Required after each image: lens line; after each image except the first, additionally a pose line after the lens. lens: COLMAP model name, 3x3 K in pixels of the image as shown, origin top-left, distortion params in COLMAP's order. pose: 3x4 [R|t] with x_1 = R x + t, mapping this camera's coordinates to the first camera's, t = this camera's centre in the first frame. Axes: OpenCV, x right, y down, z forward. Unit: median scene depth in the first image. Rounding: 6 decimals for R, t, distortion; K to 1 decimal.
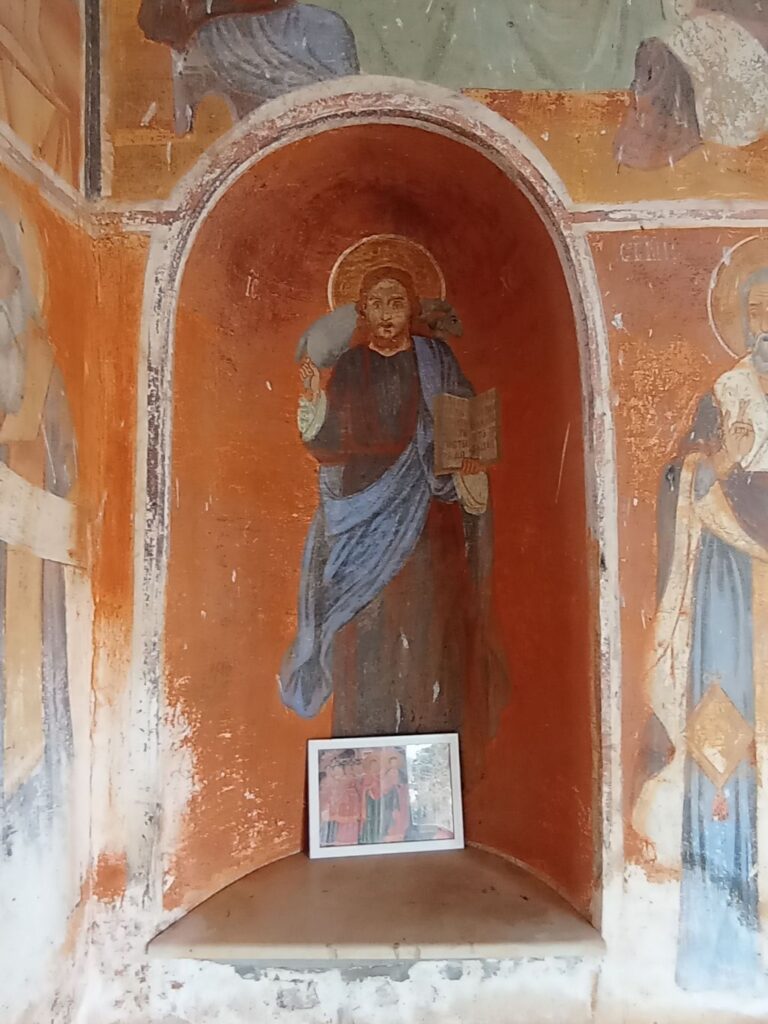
lens RADIAL K [[765.3, 0, 388.0], [0, 765.3, 503.3], [0, 0, 1]] dist [-0.073825, 0.057809]
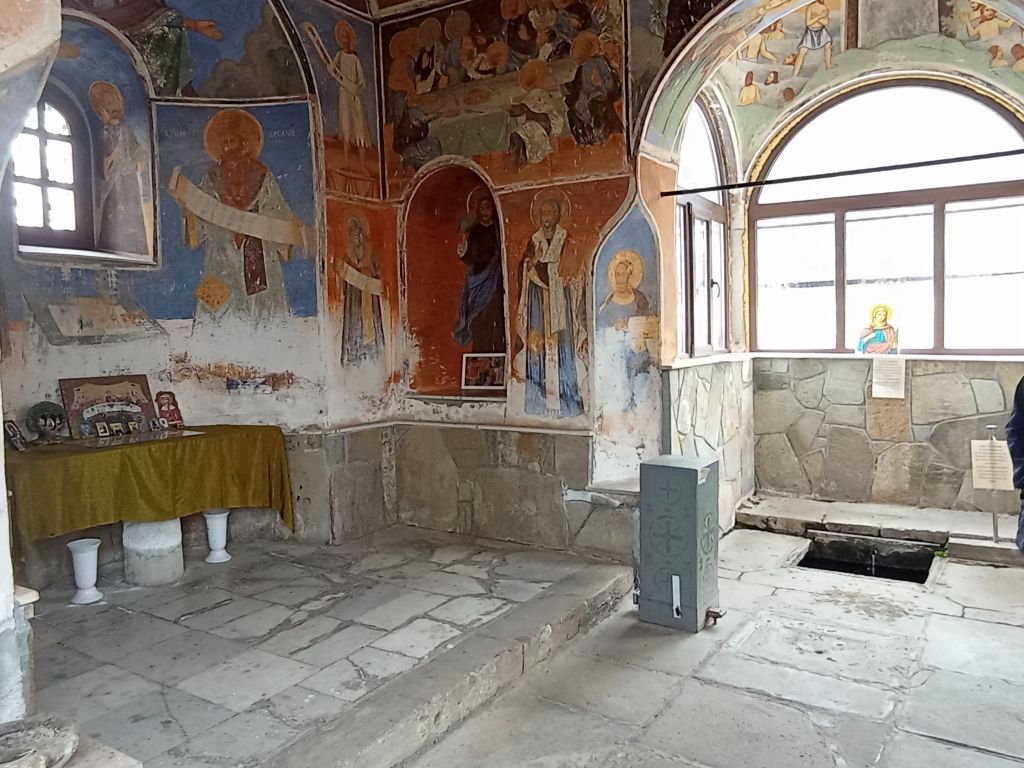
lens RADIAL K [[765.3, 0, 504.2], [0, 765.3, 381.0], [0, 0, 1]] dist [-0.073825, 0.057809]
pose [[0.856938, 0.025885, -0.514768, 2.087076], [0.039233, 0.992565, 0.115223, 0.081130], [0.513923, -0.118935, 0.849551, -2.018830]]
